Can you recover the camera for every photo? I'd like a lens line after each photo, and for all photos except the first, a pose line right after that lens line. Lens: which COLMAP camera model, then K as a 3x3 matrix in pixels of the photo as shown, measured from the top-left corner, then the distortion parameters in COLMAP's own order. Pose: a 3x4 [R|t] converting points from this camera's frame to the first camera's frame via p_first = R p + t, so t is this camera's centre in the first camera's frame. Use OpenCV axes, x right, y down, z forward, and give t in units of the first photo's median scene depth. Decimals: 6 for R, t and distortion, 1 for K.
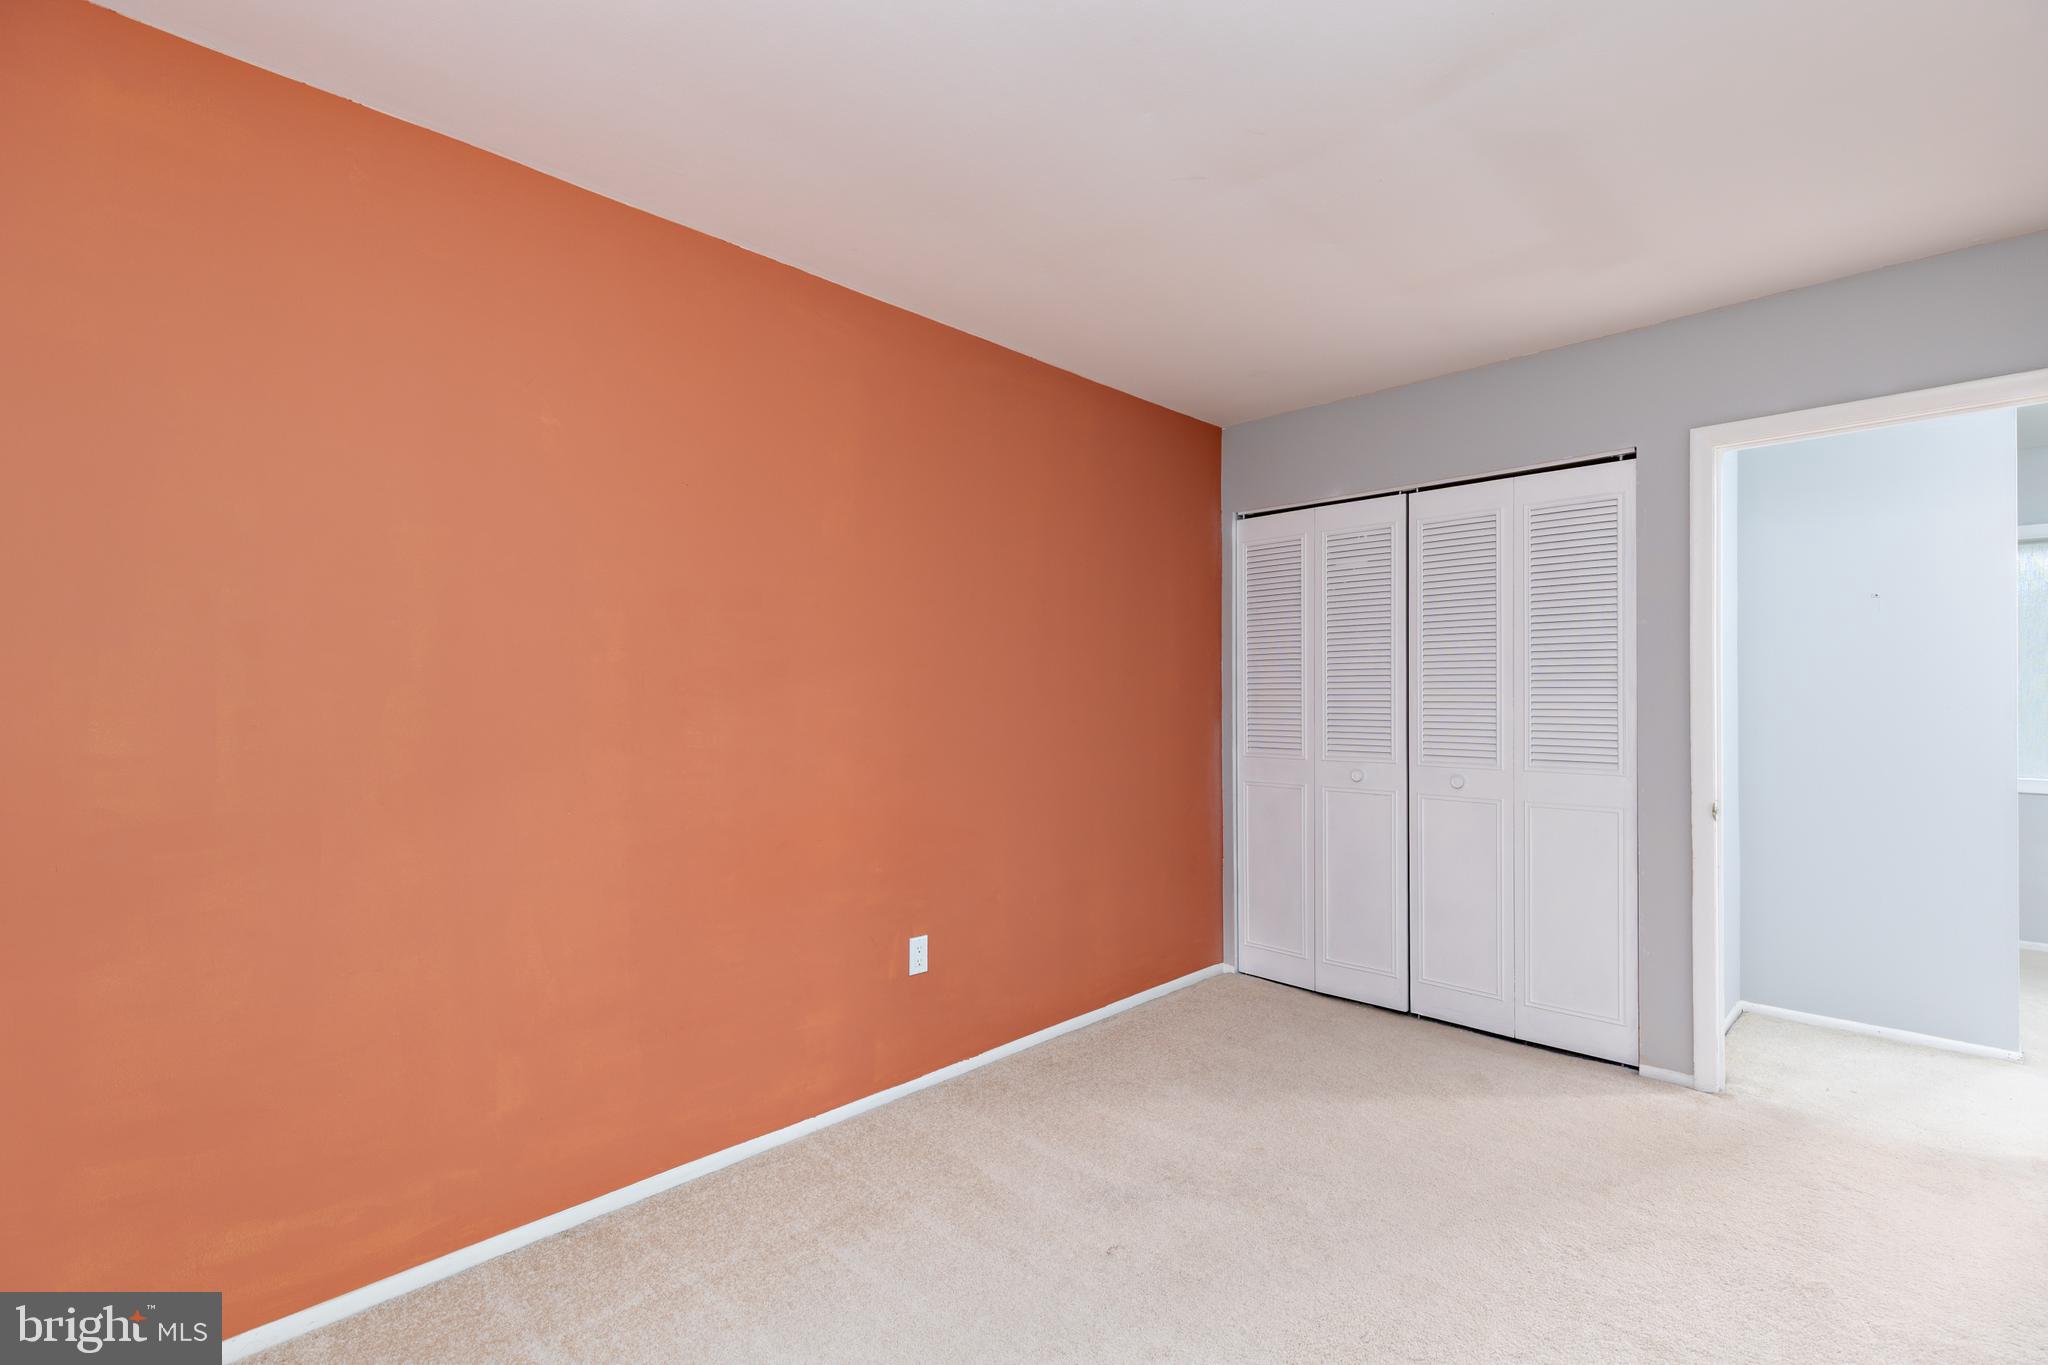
lens RADIAL K [[919.7, 0, 1035.6], [0, 919.7, 691.9], [0, 0, 1]] dist [0.010581, -0.002130]
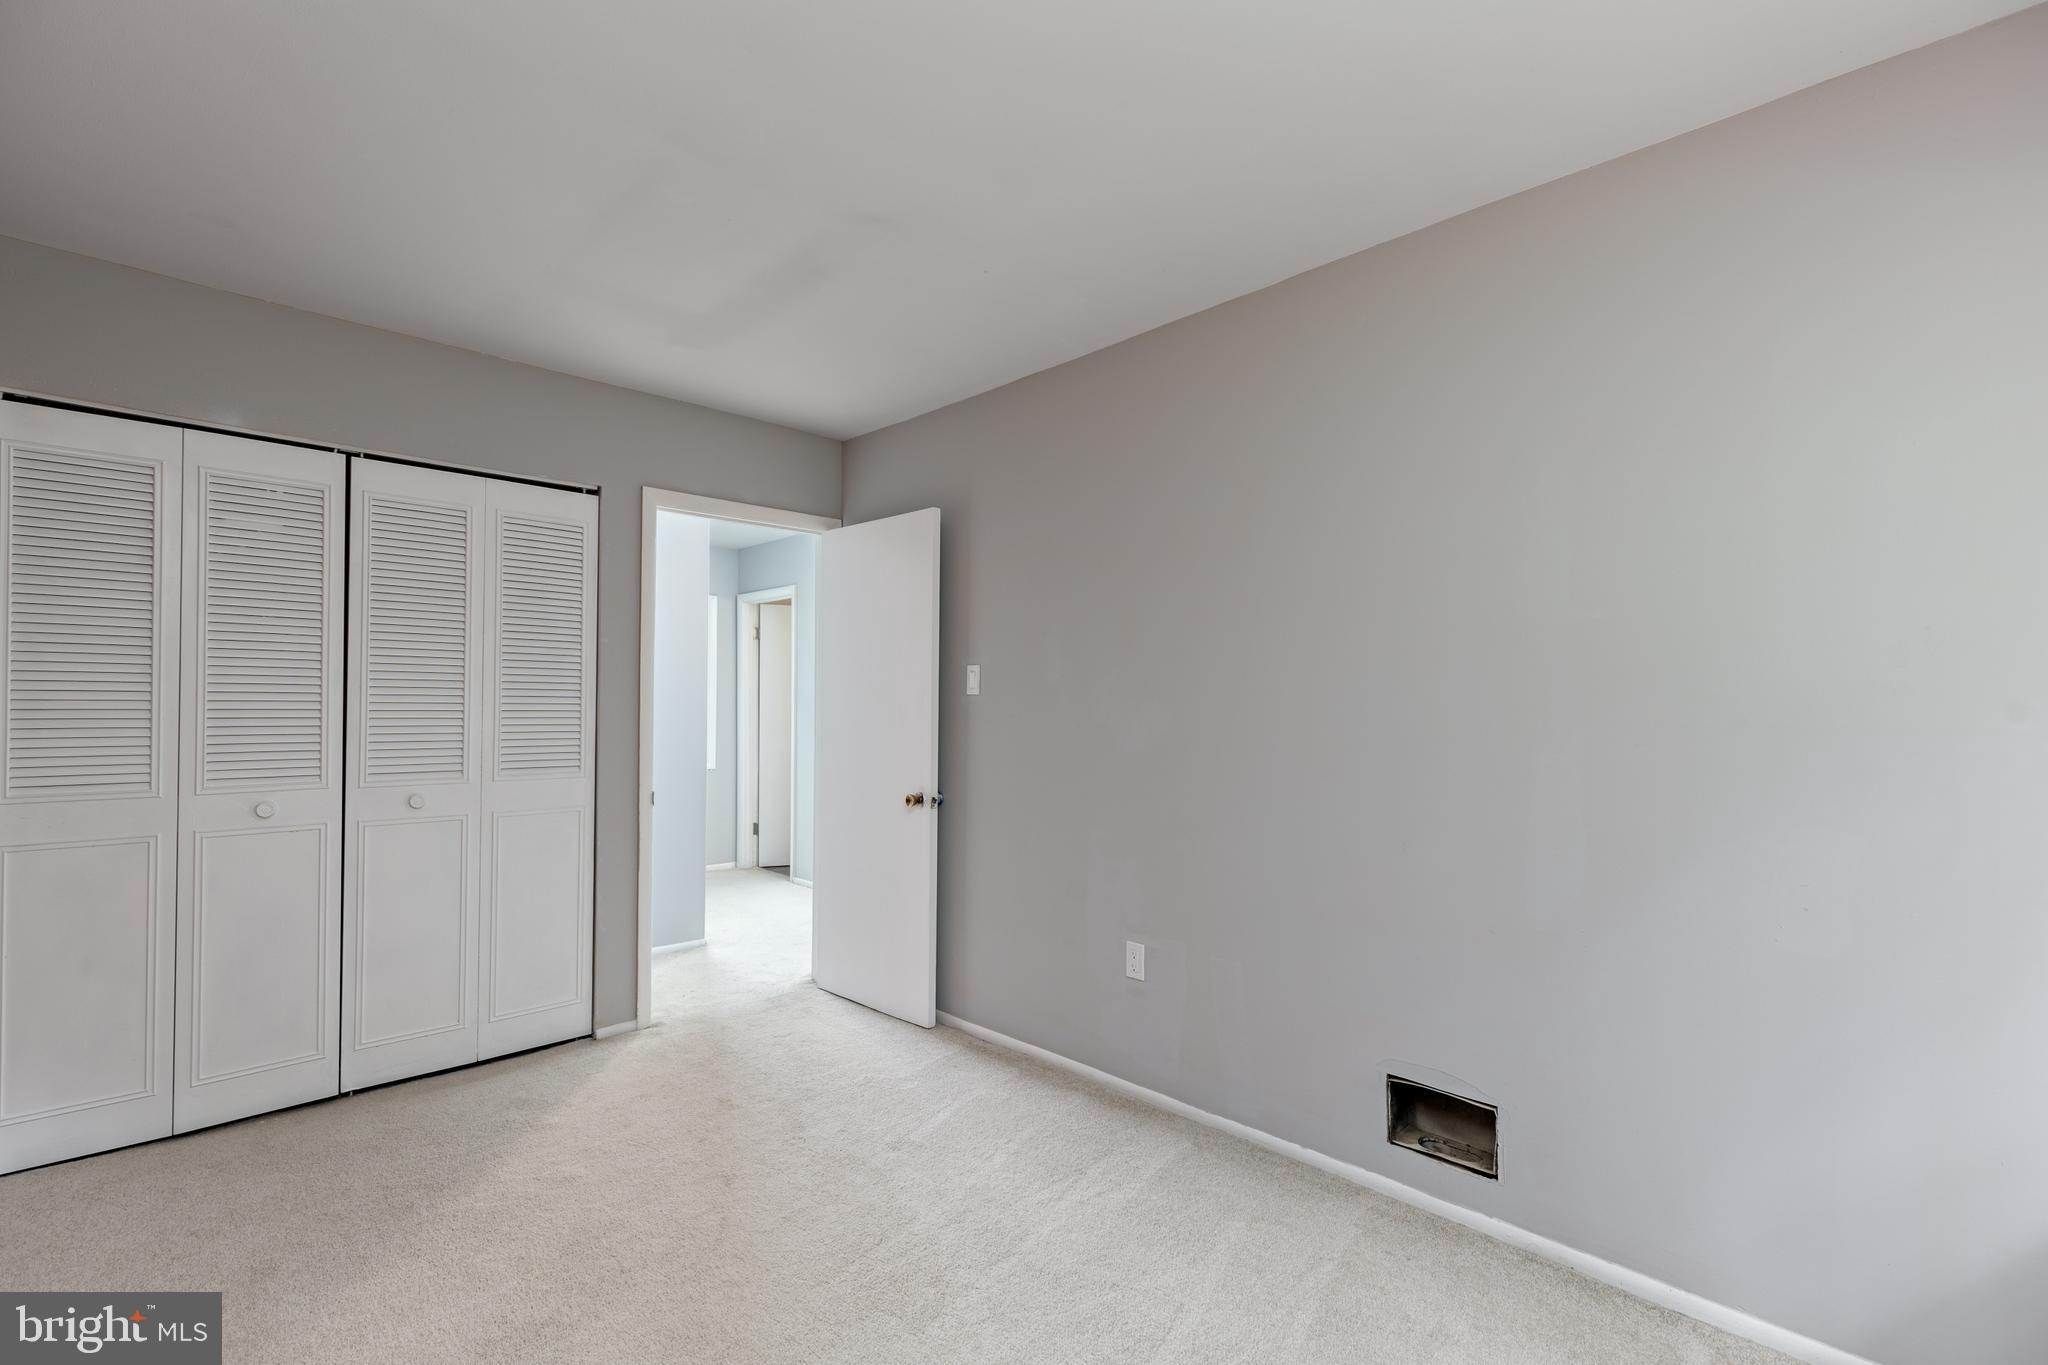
lens RADIAL K [[919.7, 0, 1035.5], [0, 919.7, 692.3], [0, 0, 1]] dist [0.010581, -0.002130]
pose [[0.013630, 0.017399, 0.999756, -0.442117], [-0.009734, 0.999804, -0.017267, 0.002958], [-0.999860, -0.009496, 0.013797, 0.415544]]
